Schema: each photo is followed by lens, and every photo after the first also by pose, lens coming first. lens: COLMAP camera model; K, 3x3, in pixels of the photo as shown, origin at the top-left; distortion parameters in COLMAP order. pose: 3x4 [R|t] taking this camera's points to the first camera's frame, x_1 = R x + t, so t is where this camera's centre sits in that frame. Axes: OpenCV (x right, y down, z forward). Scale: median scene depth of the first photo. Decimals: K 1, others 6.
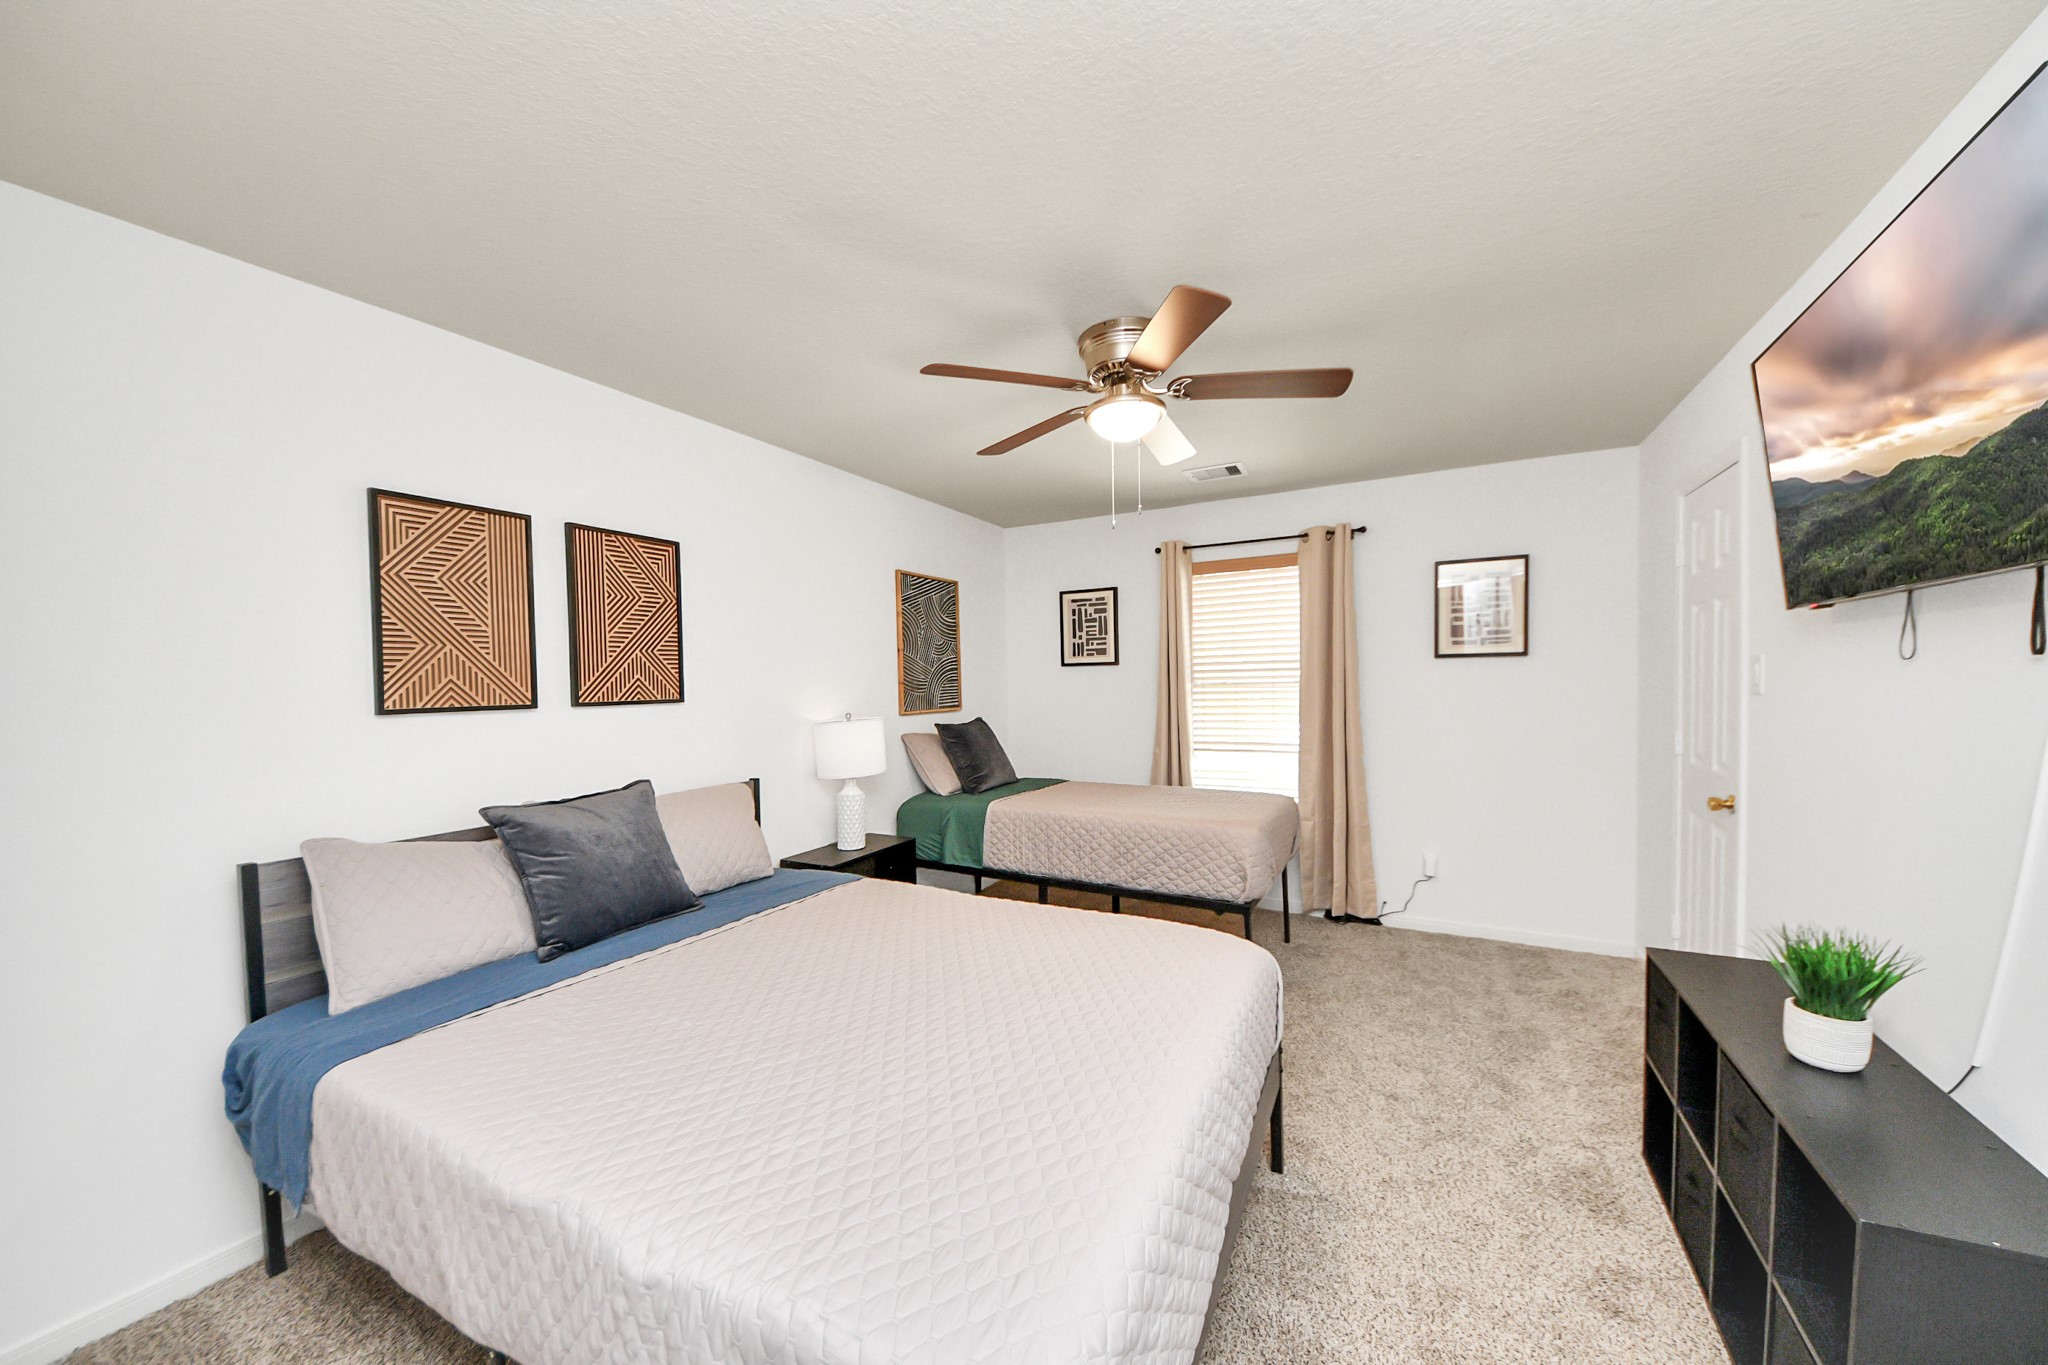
lens RADIAL K [[705.8, 0, 1024.0], [0, 705.8, 682.5], [0, 0, 1]] dist [0.000699, 0.000053]
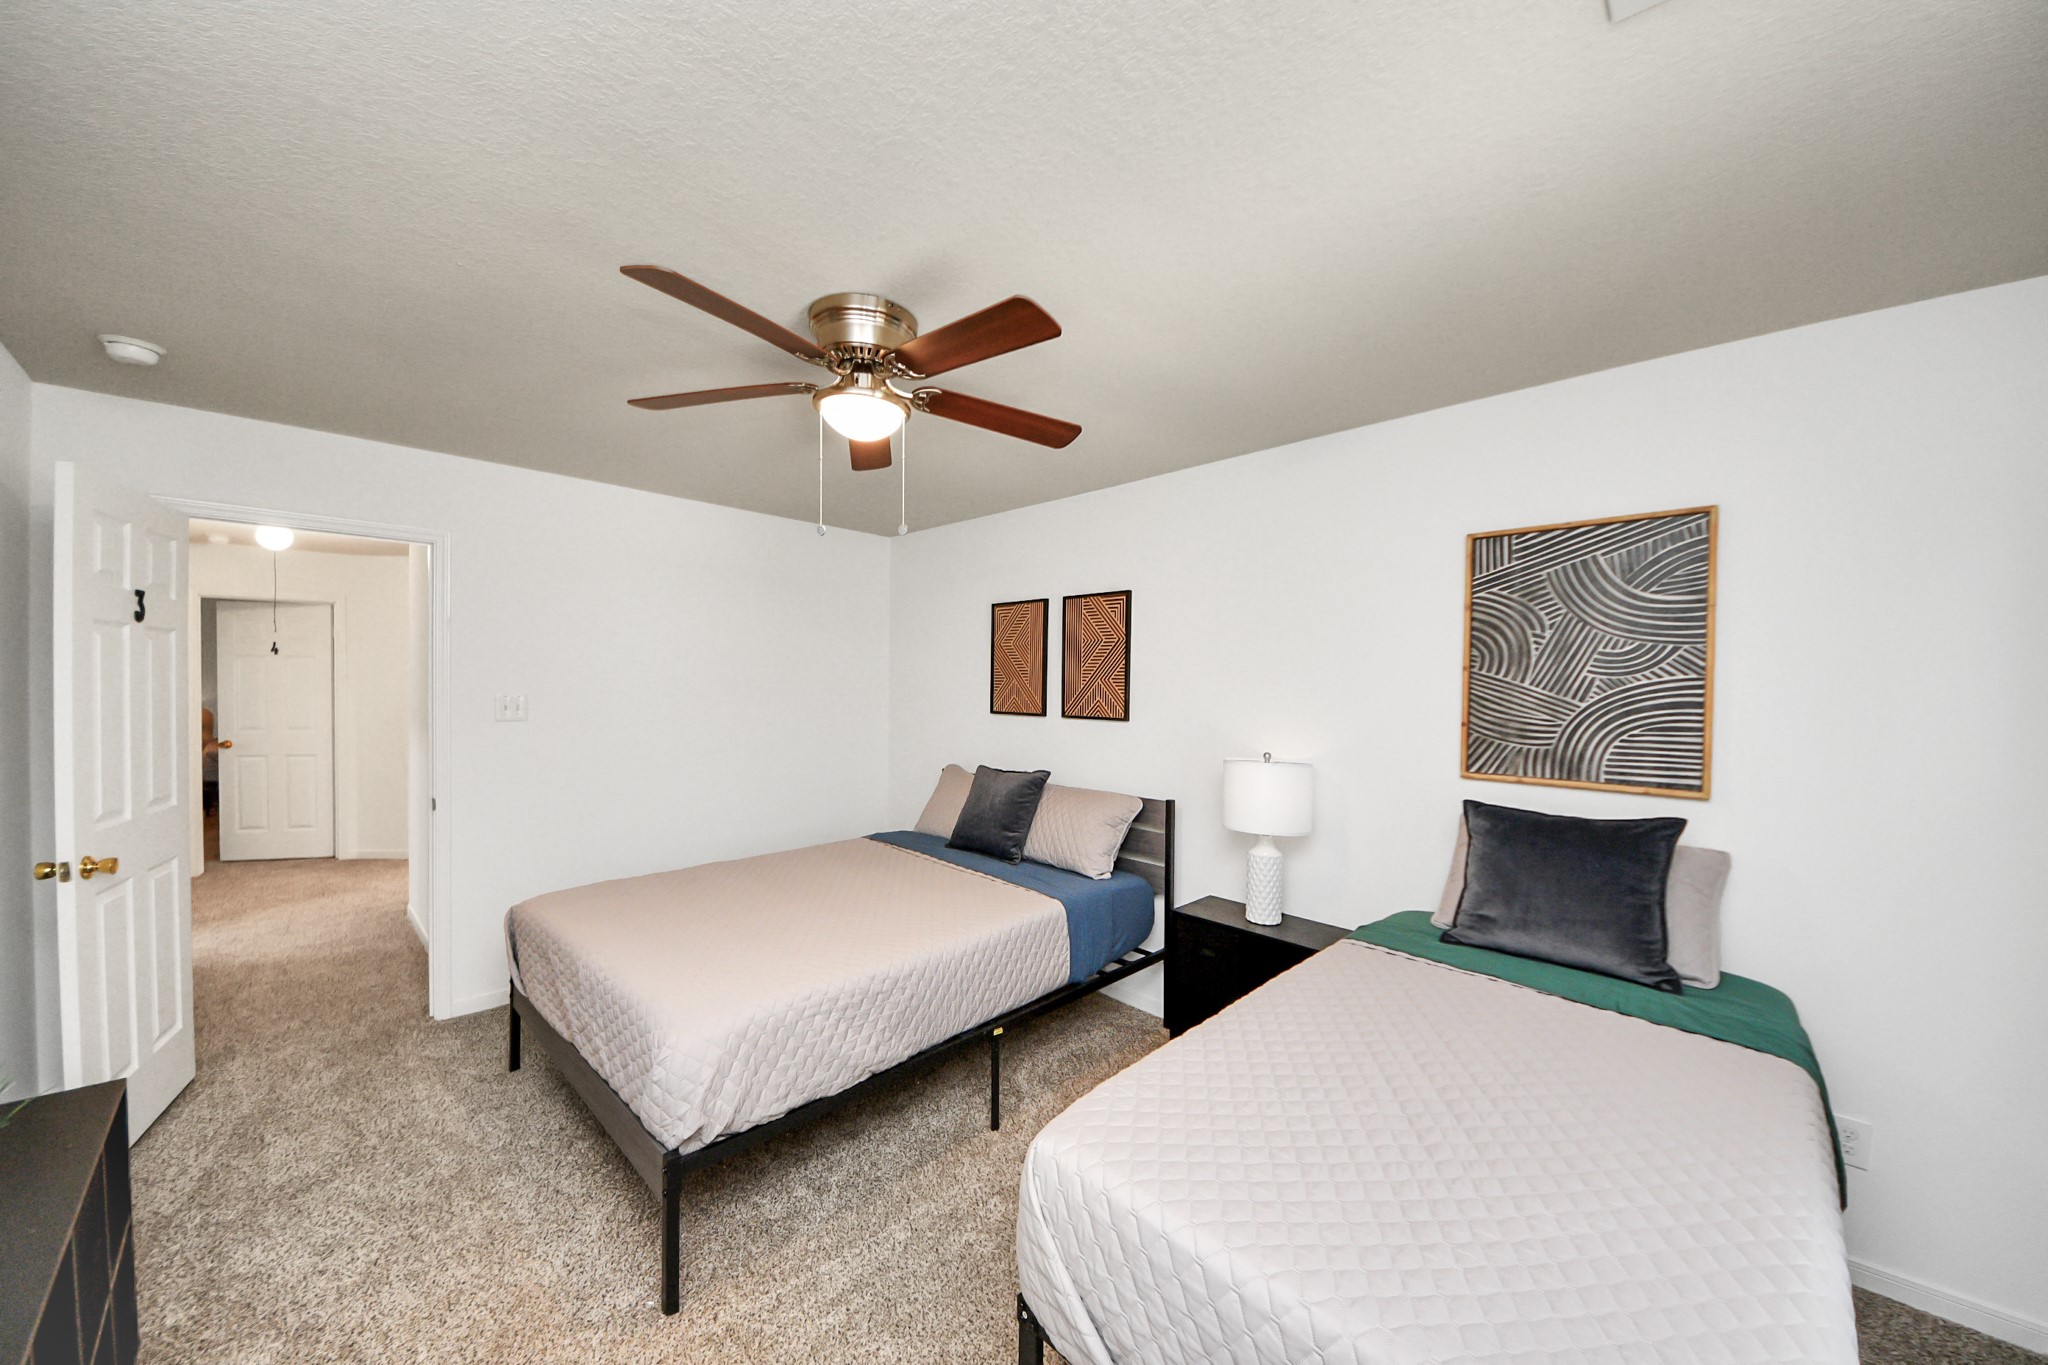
lens RADIAL K [[721.6, 0, 1024.0], [0, 721.6, 682.5], [0, 0, 1]] dist [-0.001807, -0.000171]
pose [[-0.301247, -0.001531, -0.953545, 0.754667], [-0.025602, 0.999651, 0.006483, -0.042394], [0.953202, 0.026366, -0.301182, 1.209834]]
